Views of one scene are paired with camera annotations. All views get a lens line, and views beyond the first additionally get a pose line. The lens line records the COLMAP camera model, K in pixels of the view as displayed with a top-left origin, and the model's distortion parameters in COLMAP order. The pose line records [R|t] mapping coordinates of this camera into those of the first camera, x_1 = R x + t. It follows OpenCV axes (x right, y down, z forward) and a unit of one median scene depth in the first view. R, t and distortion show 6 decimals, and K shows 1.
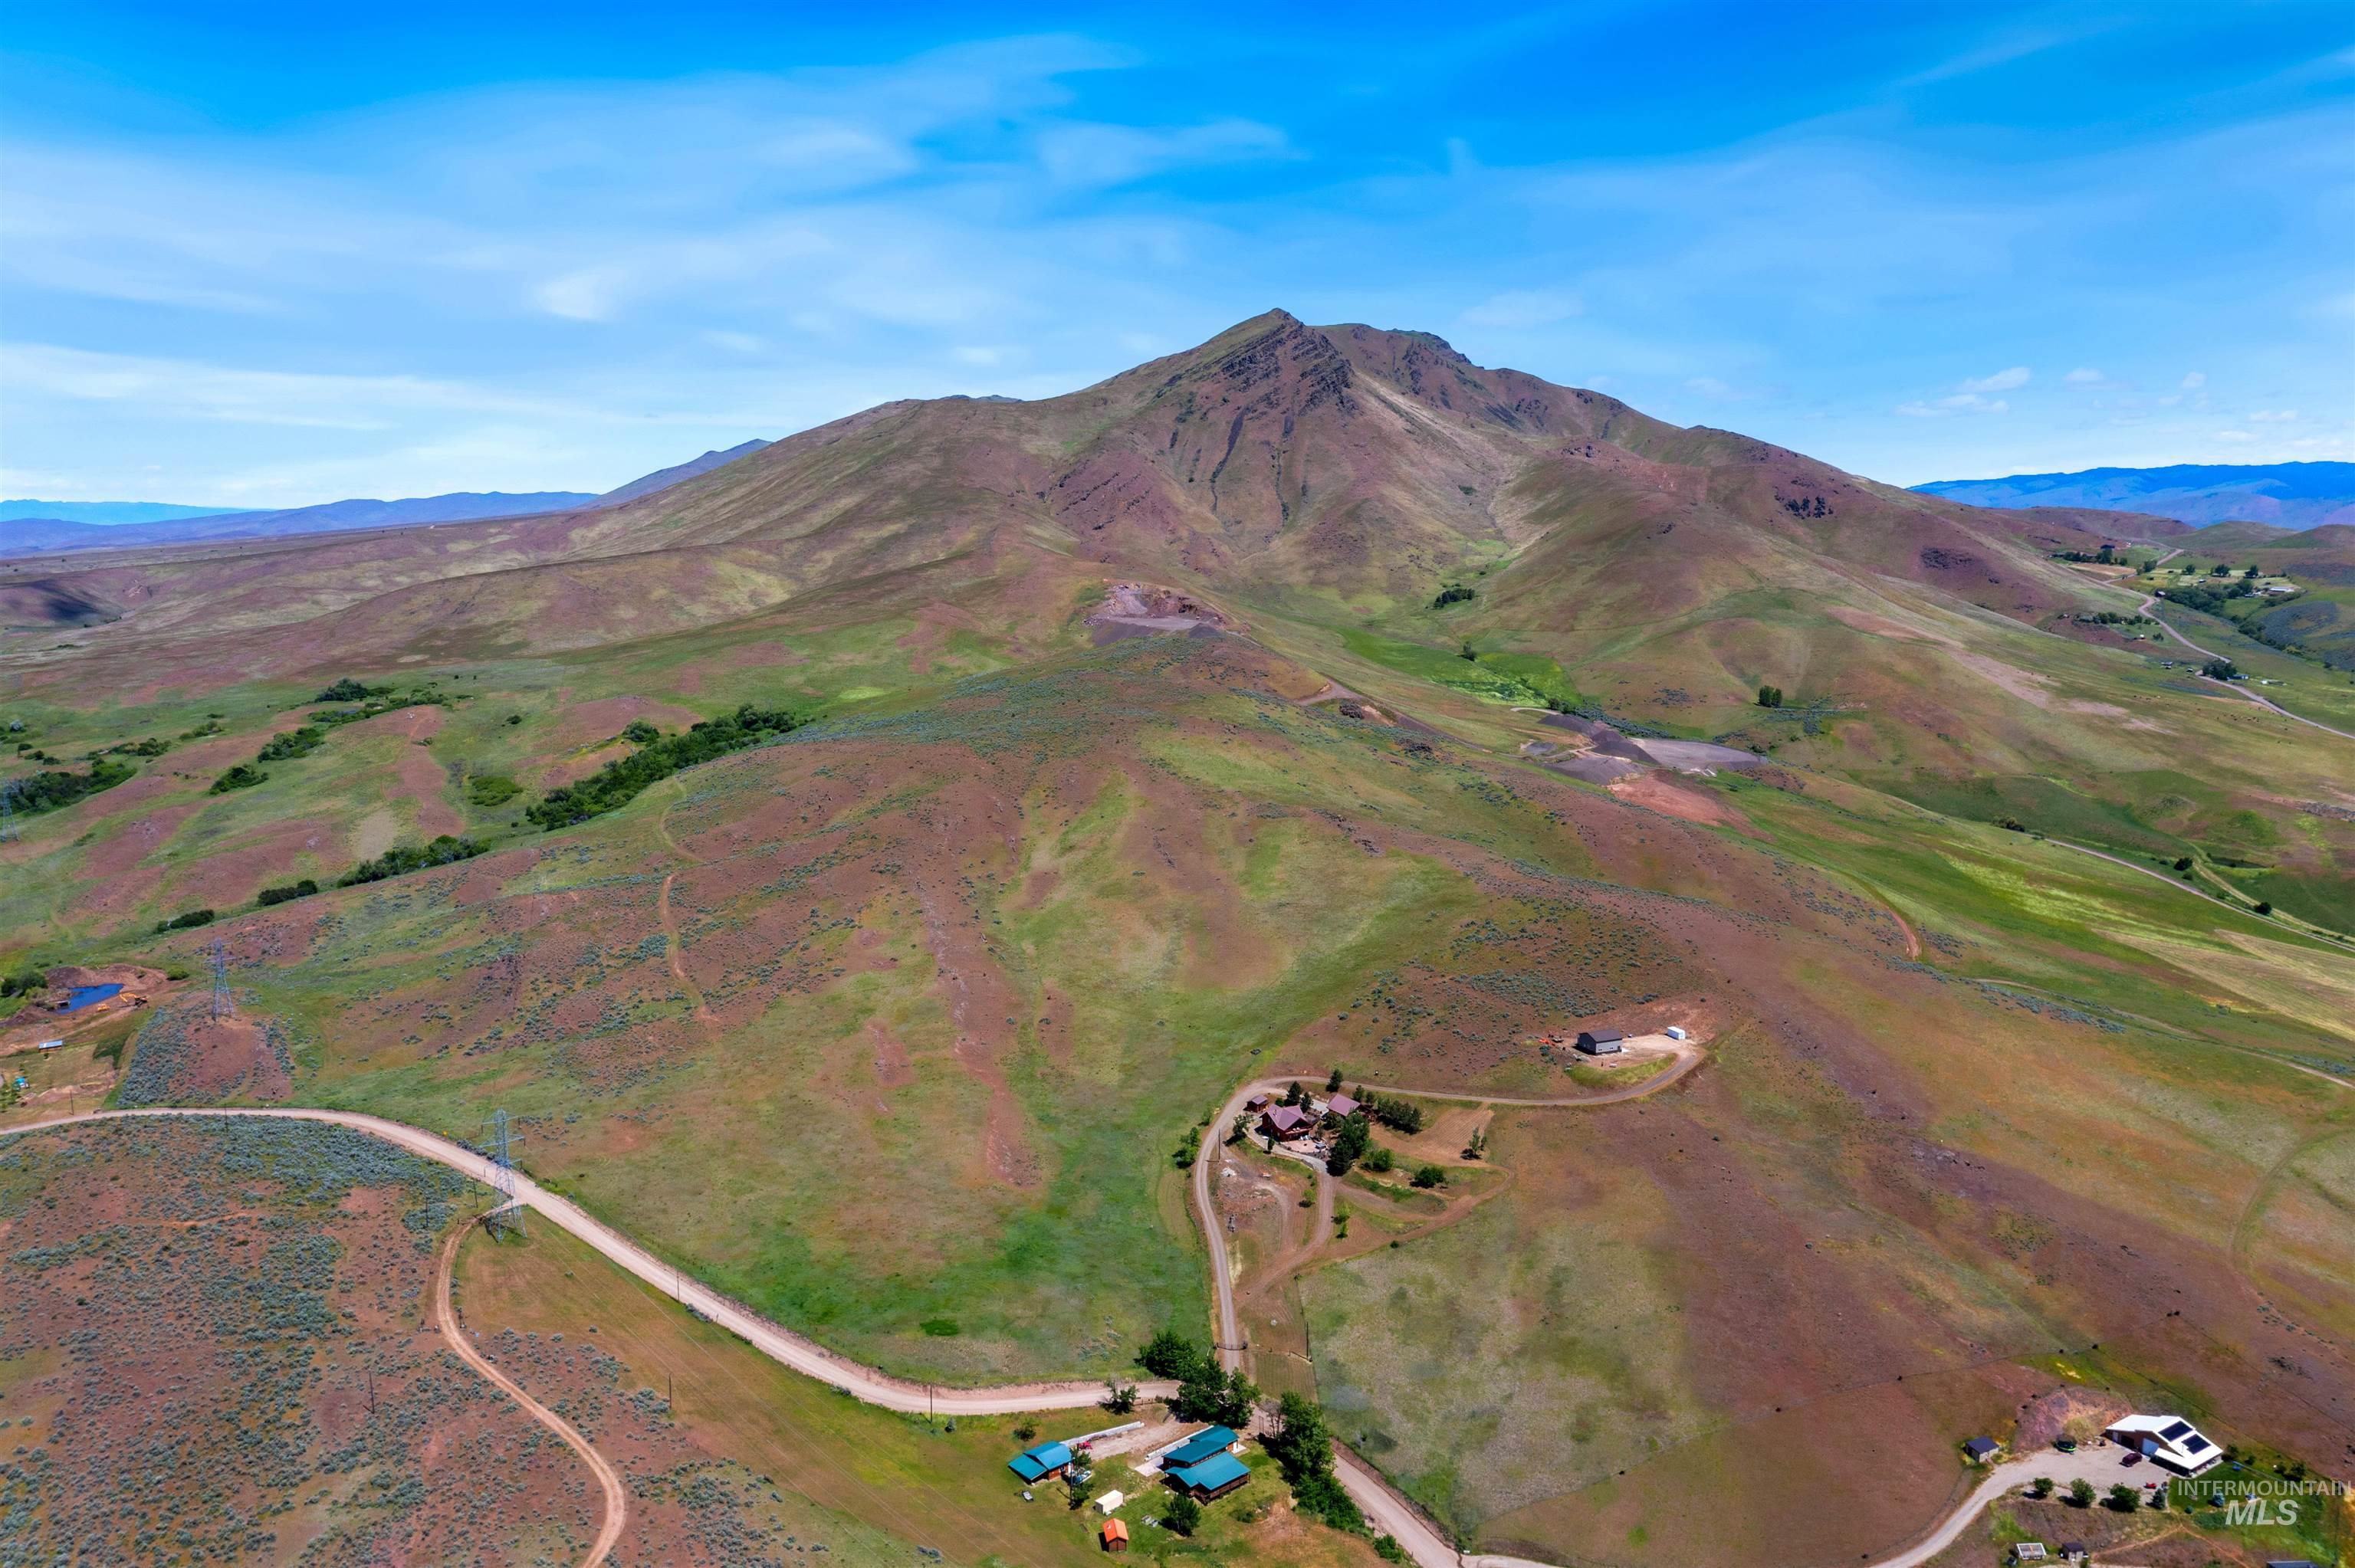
lens RADIAL K [[1845.2, 0, 1174.4], [0, 1845.2, 764.9], [0, 0, 1]] dist [-0.023279, 0.008518]
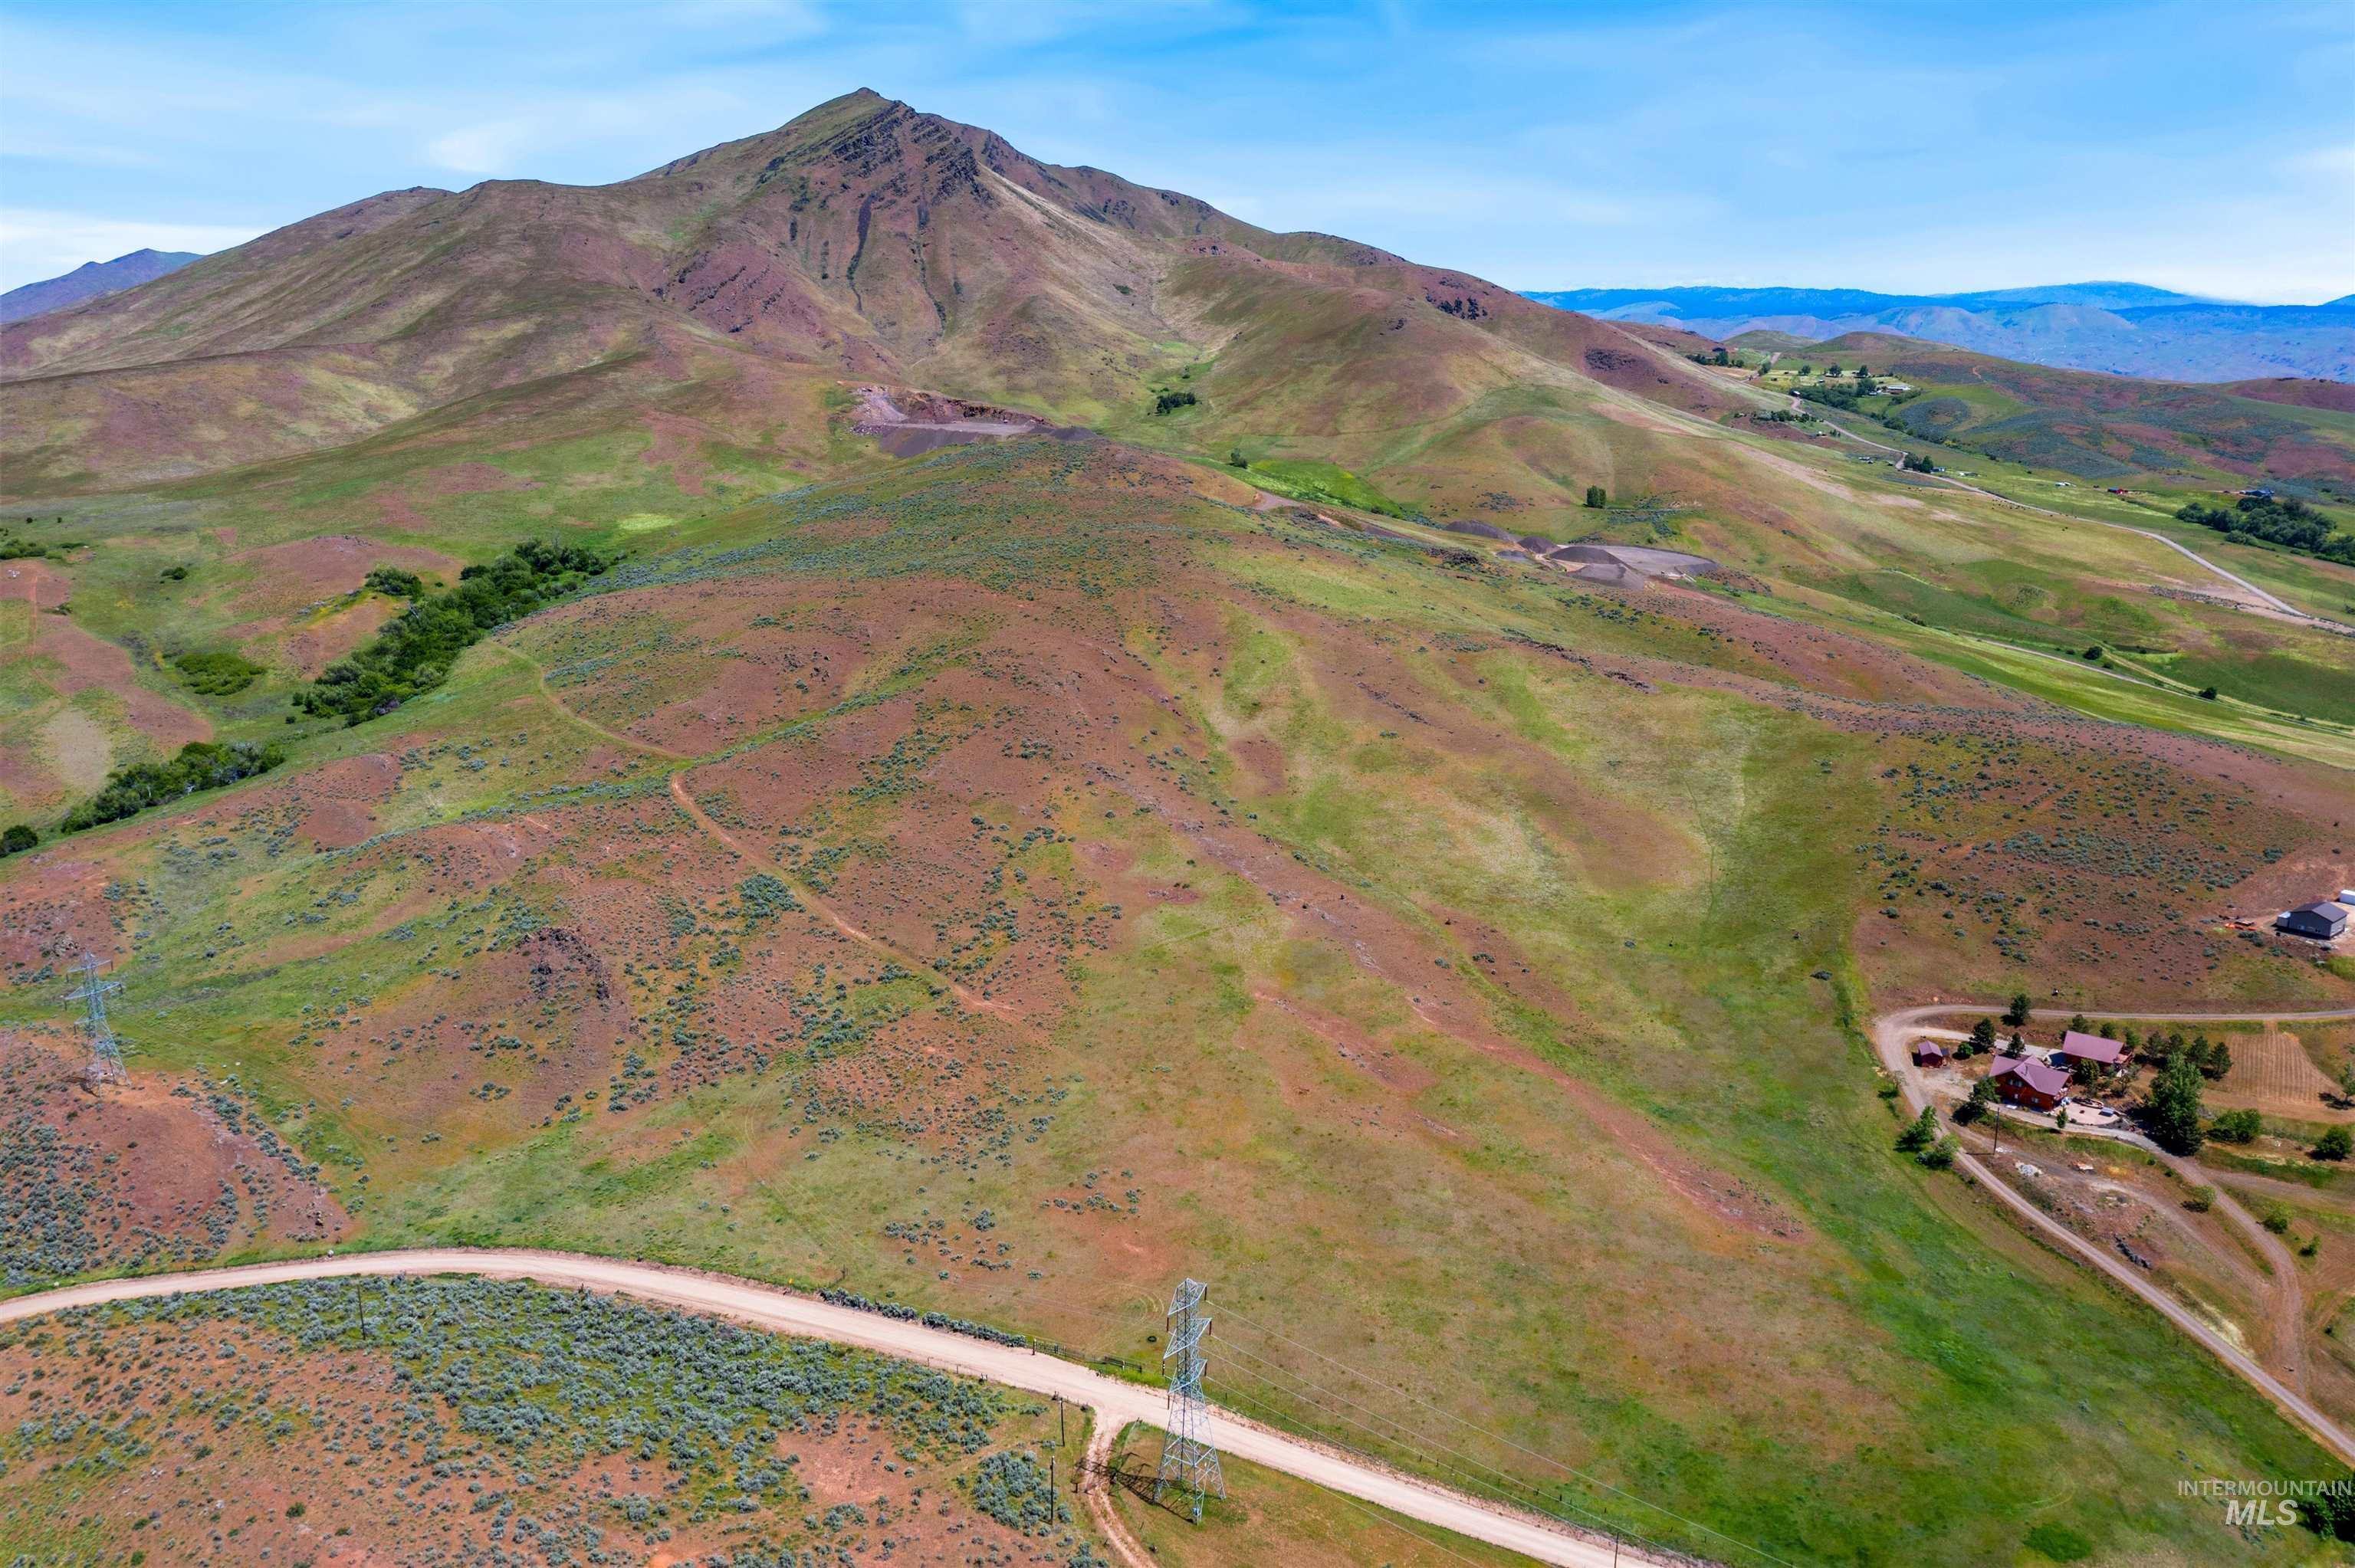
lens RADIAL K [[1845.2, 0, 1174.4], [0, 1845.2, 764.9], [0, 0, 1]] dist [-0.023279, 0.008518]
pose [[0.956821, -0.068863, 0.282401, -0.102614], [0.042716, 0.994296, 0.097729, -0.001810], [-0.287520, -0.081446, 0.954305, 0.103705]]
